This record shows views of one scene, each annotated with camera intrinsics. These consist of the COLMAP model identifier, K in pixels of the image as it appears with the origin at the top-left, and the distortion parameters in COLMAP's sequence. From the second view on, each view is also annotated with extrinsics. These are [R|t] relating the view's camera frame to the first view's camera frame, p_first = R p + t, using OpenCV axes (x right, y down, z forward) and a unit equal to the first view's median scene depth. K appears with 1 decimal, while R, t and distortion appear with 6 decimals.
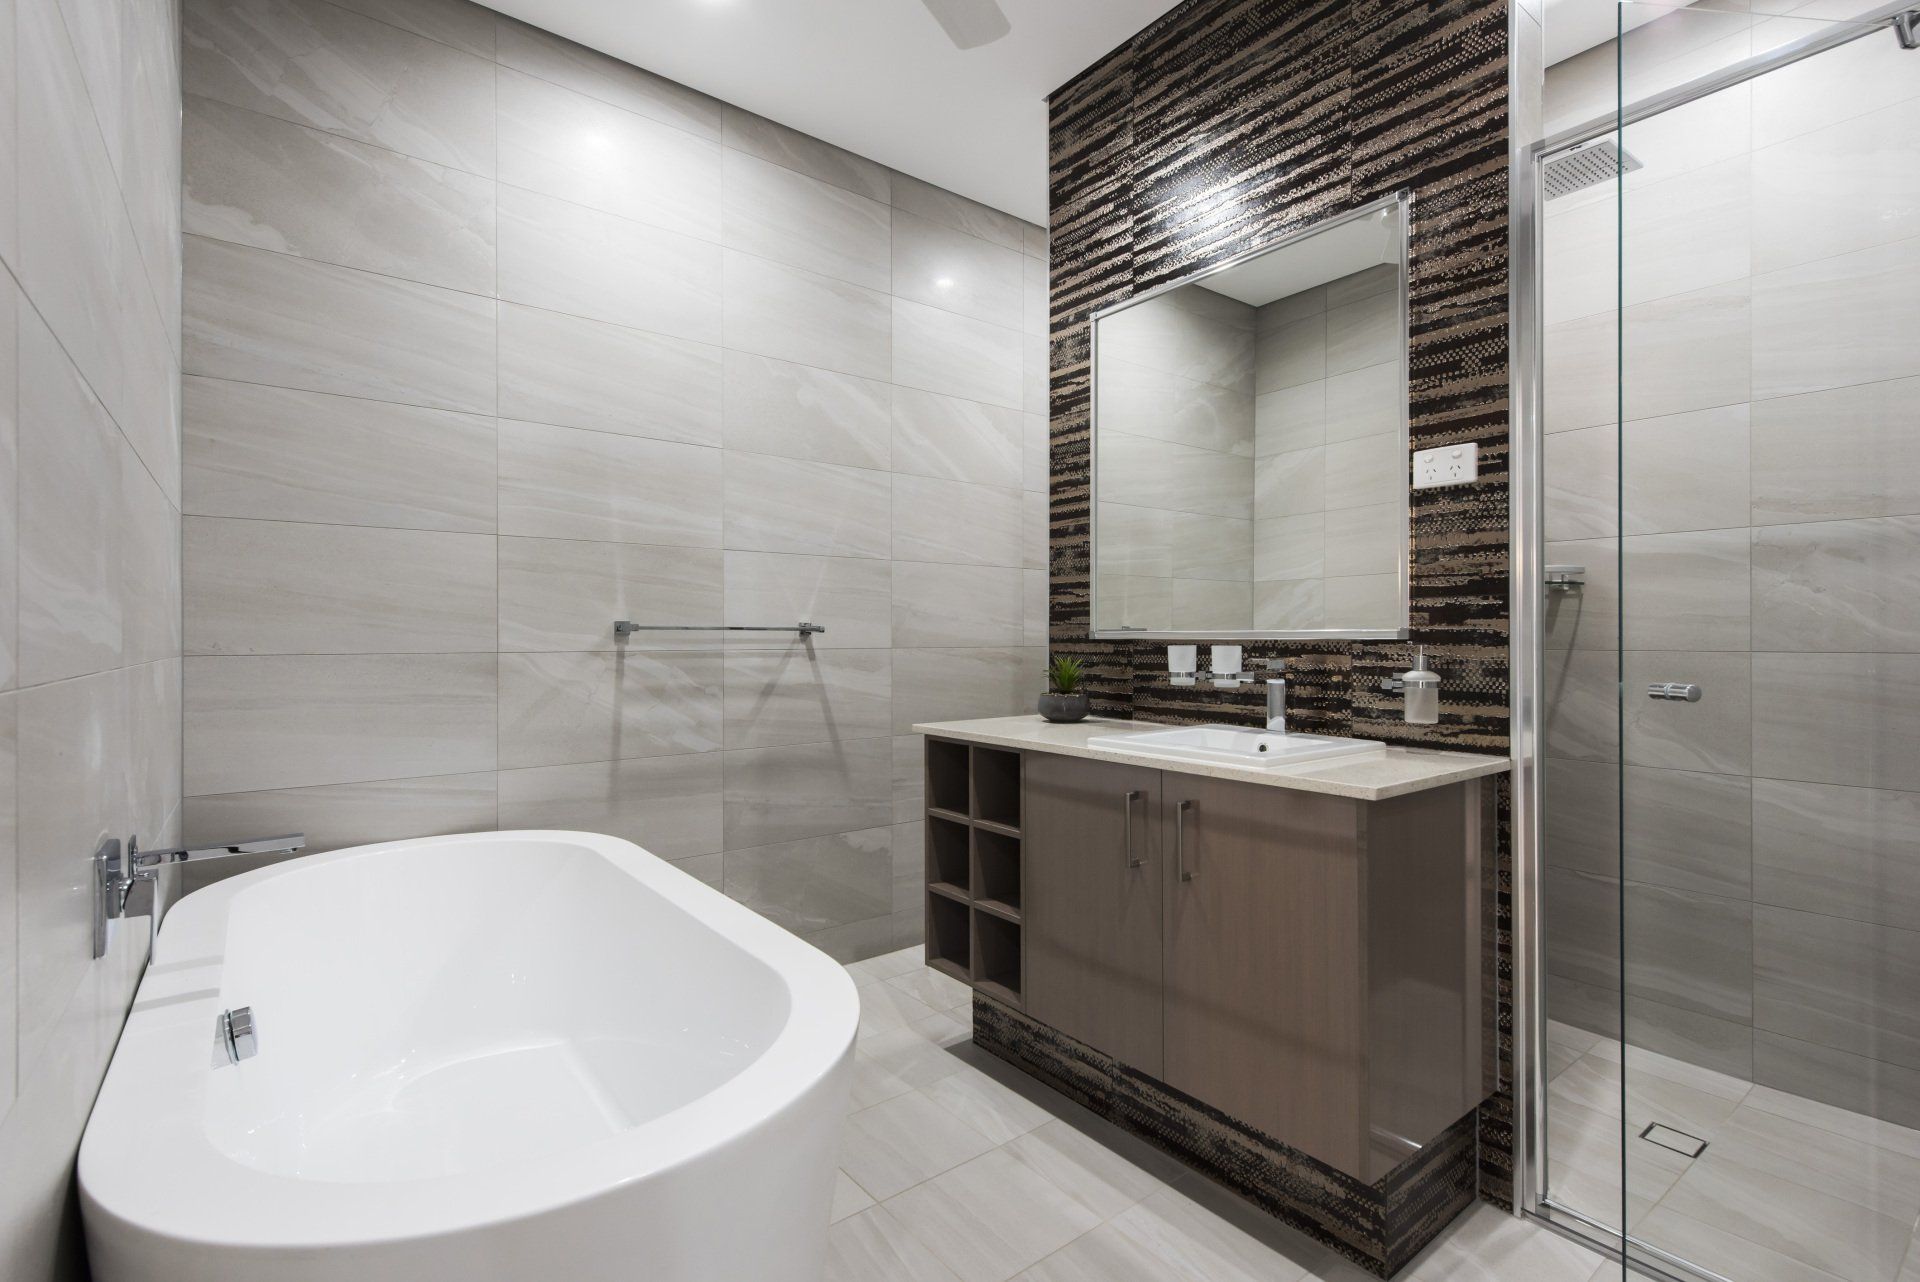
lens RADIAL K [[950.0, 0, 963.1], [0, 950.0, 646.7], [0, 0, 1]] dist [-0.015479, -0.000355]
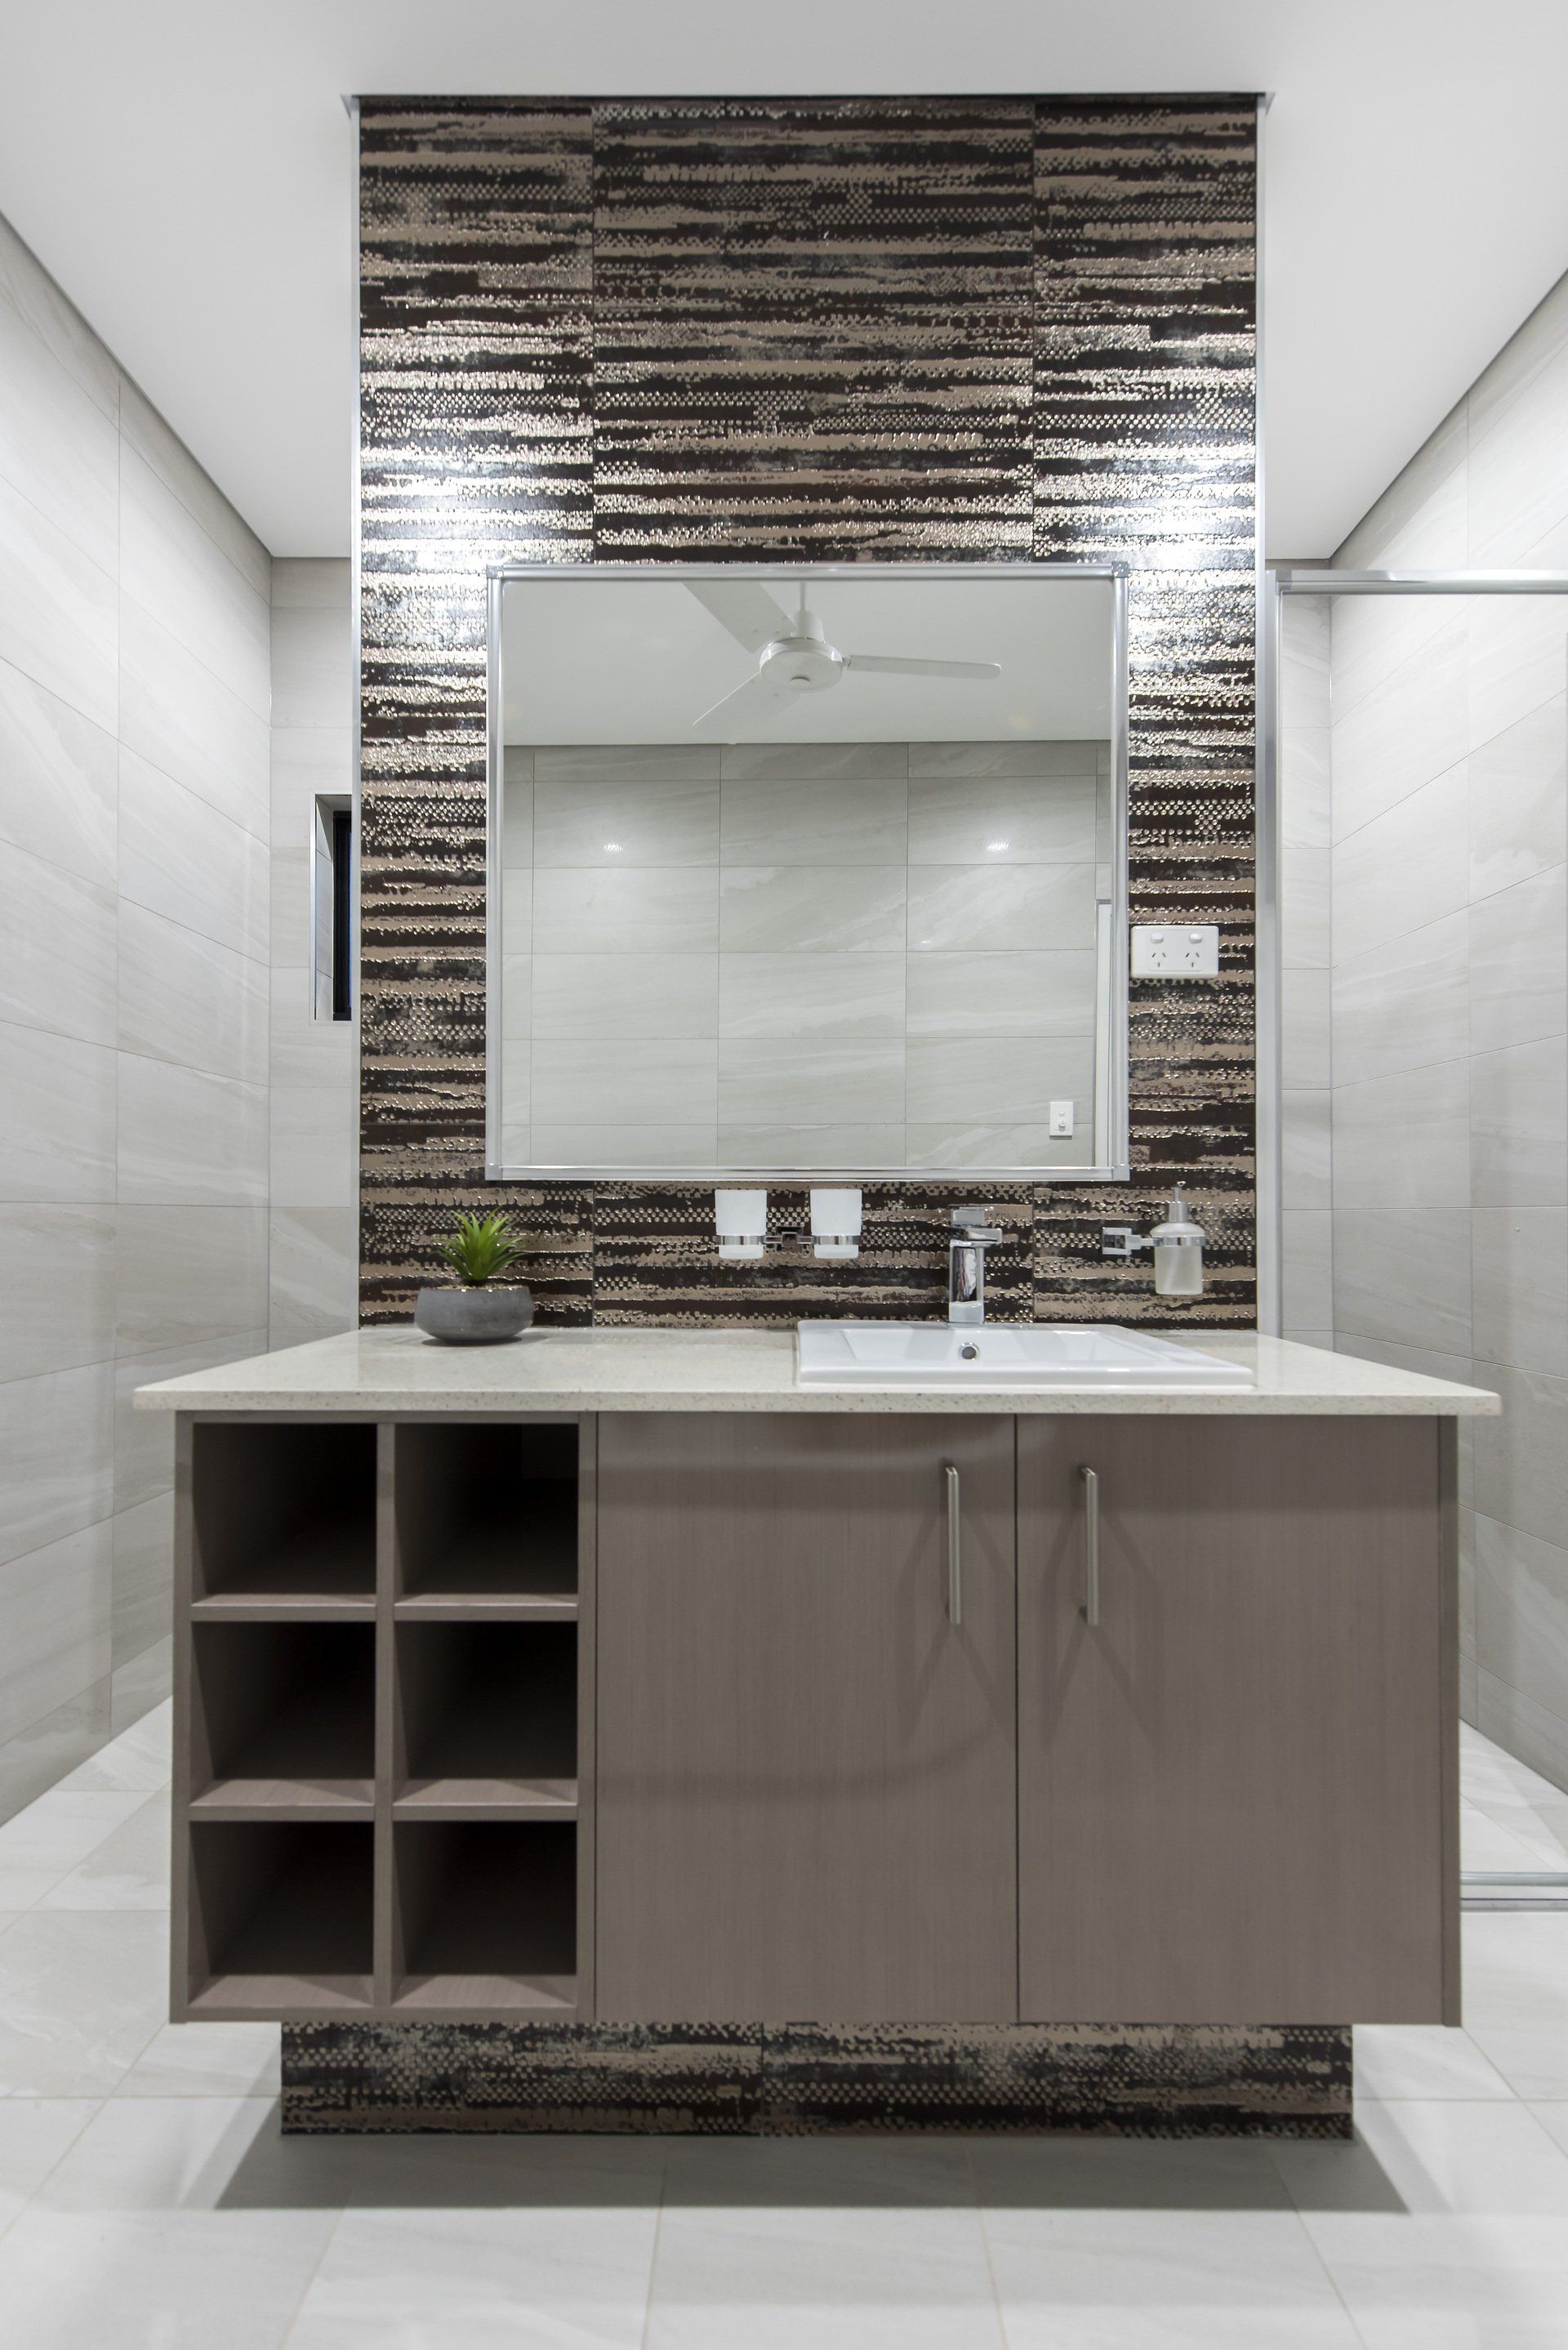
lens RADIAL K [[979.4, 0, 778.3], [0, 979.4, 1214.0], [0, 0, 1]] dist [0.006705, -0.003004]
pose [[0.581902, 0.006726, 0.813231, -0.256158], [0.004333, 0.999926, -0.011371, 0.021236], [-0.813248, 0.010141, 0.581829, 0.666820]]
